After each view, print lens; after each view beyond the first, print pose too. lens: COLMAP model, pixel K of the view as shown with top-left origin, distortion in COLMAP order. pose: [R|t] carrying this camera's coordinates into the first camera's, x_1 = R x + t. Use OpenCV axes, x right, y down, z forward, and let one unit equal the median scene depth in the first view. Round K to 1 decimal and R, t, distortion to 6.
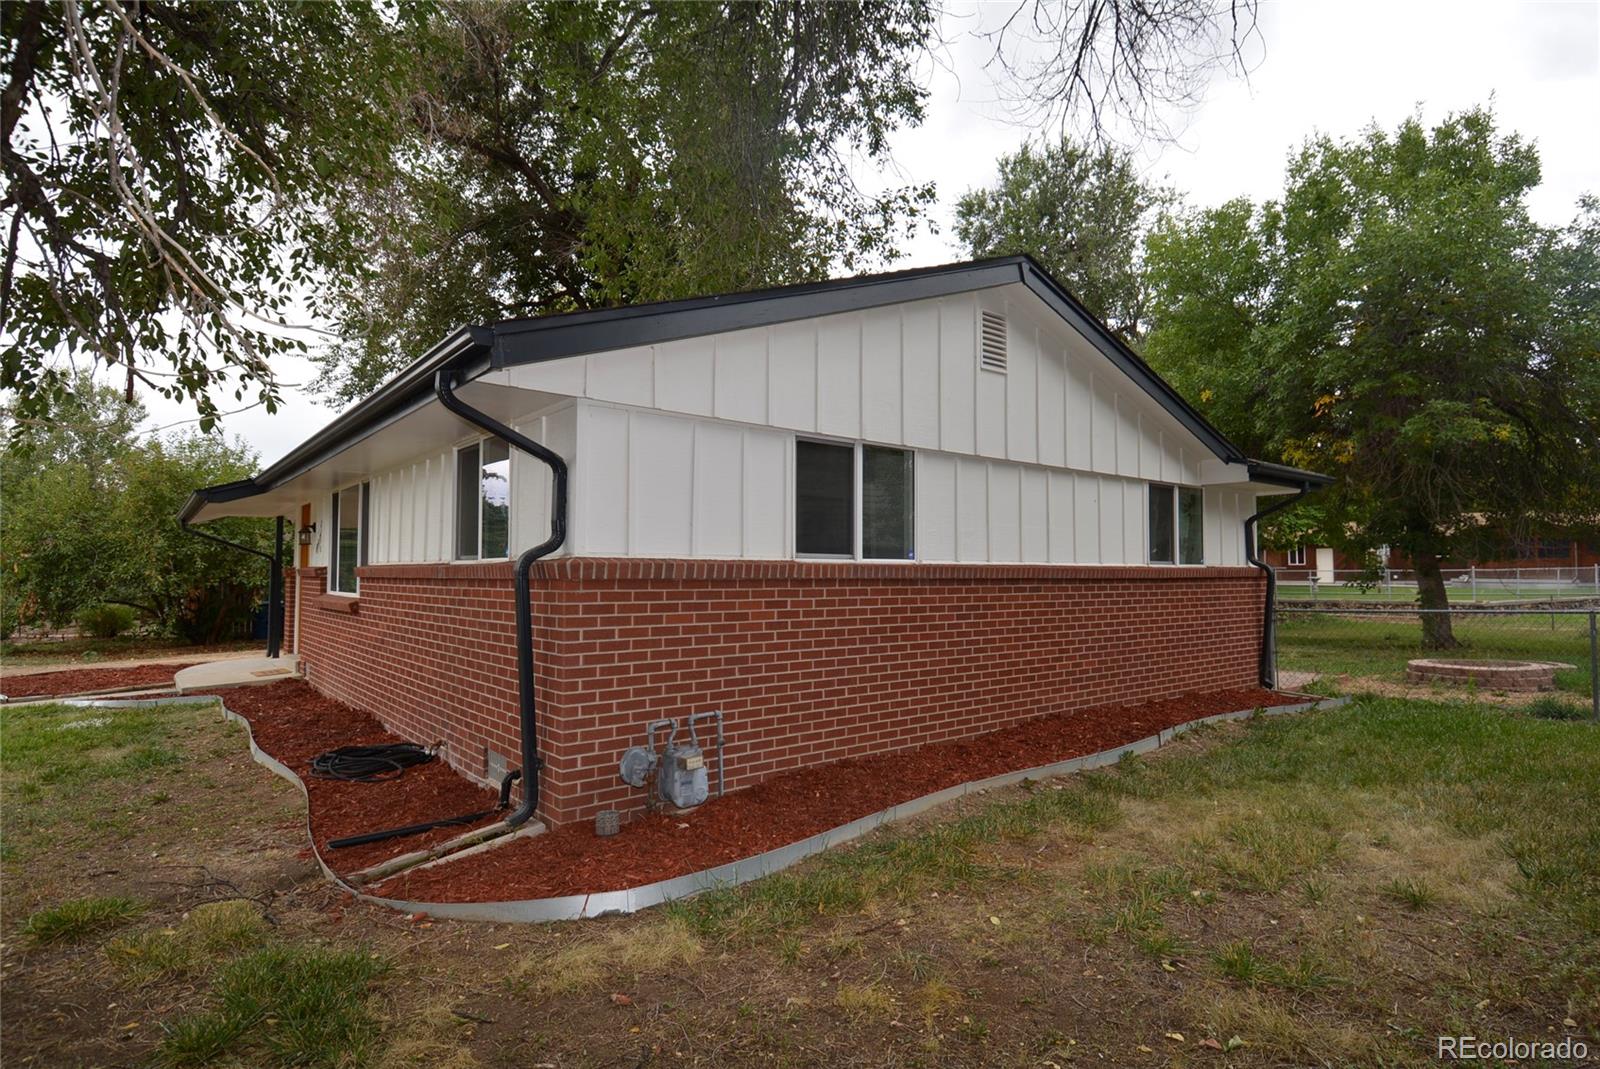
lens RADIAL K [[837.9, 0, 800.0], [0, 837.9, 534.5], [0, 0, 1]] dist [-0.032252, -0.001729]
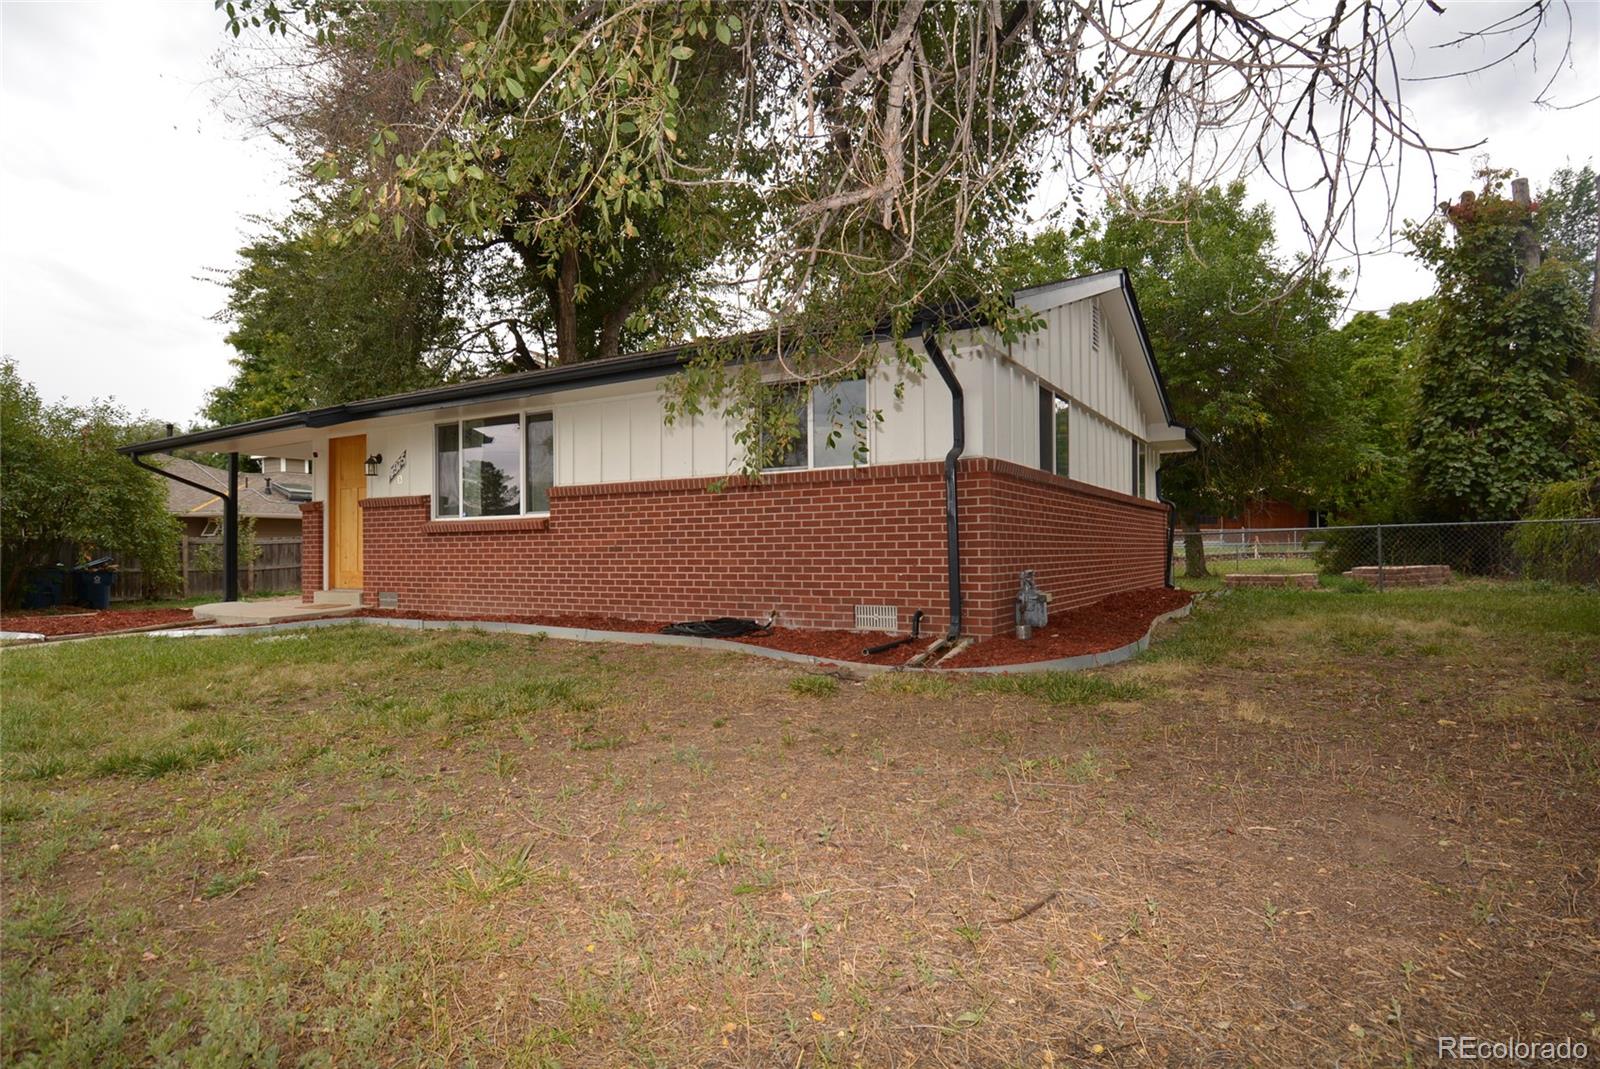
lens RADIAL K [[837.9, 0, 800.0], [0, 837.9, 534.5], [0, 0, 1]] dist [-0.032252, -0.001729]
pose [[0.946136, -0.001874, 0.323763, -0.518720], [-0.007051, 0.999627, 0.026392, 0.063268], [-0.323691, -0.027253, 0.945770, -0.145156]]
